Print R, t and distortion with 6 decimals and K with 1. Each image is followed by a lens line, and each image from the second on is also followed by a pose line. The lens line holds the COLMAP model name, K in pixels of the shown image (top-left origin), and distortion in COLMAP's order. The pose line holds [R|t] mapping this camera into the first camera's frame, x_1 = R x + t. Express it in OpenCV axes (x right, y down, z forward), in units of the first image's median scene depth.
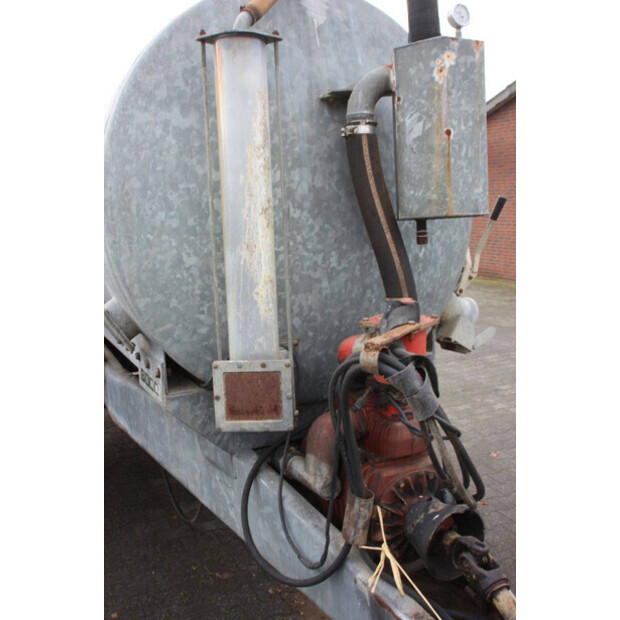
lens RADIAL K [[625.5, 0, 310.0], [0, 625.5, 310.0], [0, 0, 1]] dist [-0.048529, 0.021952]
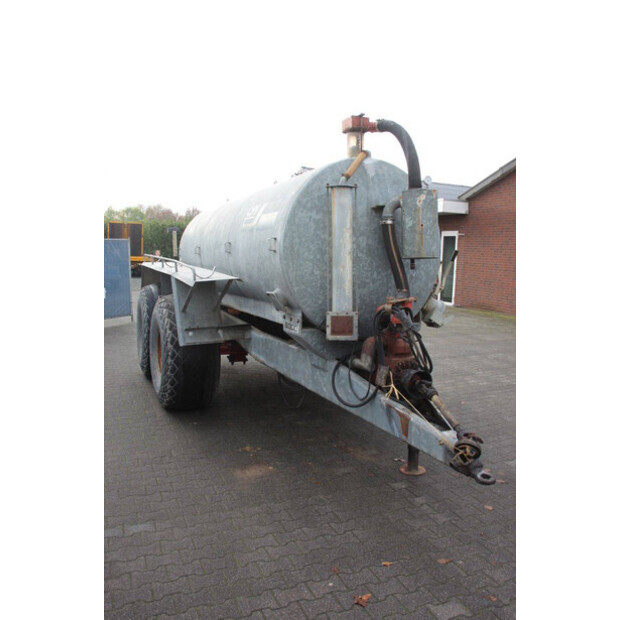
lens RADIAL K [[571.8, 0, 310.0], [0, 571.8, 310.0], [0, 0, 1]] dist [-0.118746, 0.000386]
pose [[0.997786, 0.035764, -0.056064, -0.091559], [-0.039167, 0.997380, -0.060814, 0.215647], [0.053742, 0.062875, 0.996573, -1.286022]]
